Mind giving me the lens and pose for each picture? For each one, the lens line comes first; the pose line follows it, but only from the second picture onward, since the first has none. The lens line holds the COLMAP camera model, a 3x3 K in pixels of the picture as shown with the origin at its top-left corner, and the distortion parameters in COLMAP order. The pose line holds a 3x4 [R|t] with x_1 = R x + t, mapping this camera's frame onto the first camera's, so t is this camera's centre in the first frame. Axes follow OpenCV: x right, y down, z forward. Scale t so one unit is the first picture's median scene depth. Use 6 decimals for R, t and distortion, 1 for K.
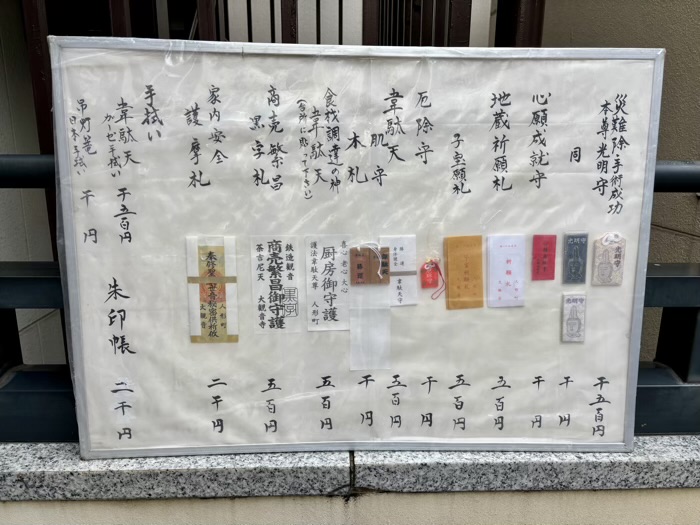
lens RADIAL K [[524.7, 0, 351.7], [0, 524.7, 260.9], [0, 0, 1]] dist [0.047801, -0.053455]
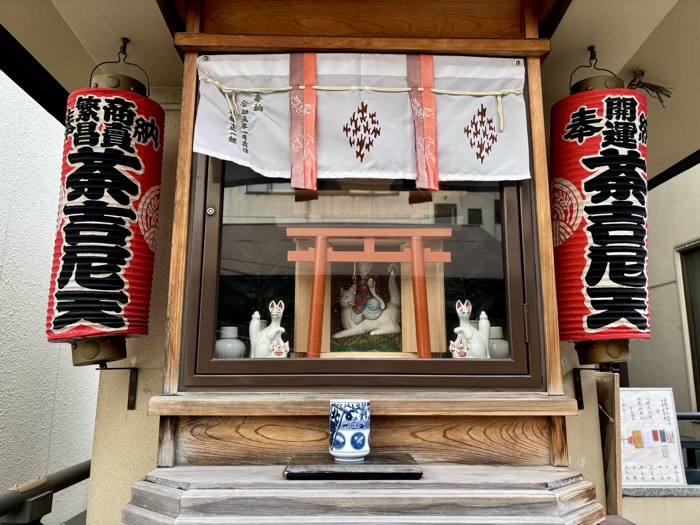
lens RADIAL K [[518.2, 0, 350.6], [0, 518.2, 269.1], [0, 0, 1]] dist [0.063358, -0.072497]
pose [[0.999996, -0.002819, -0.000961, -2.129989], [0.002204, 0.917463, -0.397814, 0.450166], [0.002003, 0.397810, 0.917465, -3.501495]]
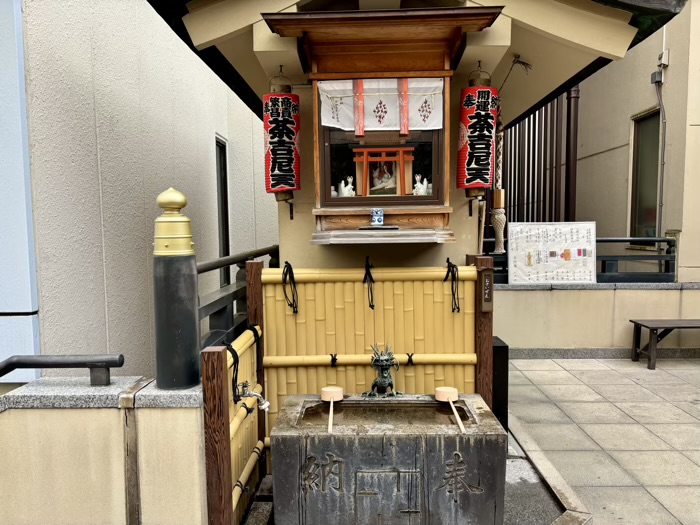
lens RADIAL K [[518.2, 0, 350.6], [0, 518.2, 269.1], [0, 0, 1]] dist [0.063358, -0.072497]
pose [[0.998187, -0.014841, -0.058330, -2.114211], [0.006428, 0.989868, -0.141842, 1.108376], [0.059844, 0.141209, 0.988169, -5.599144]]
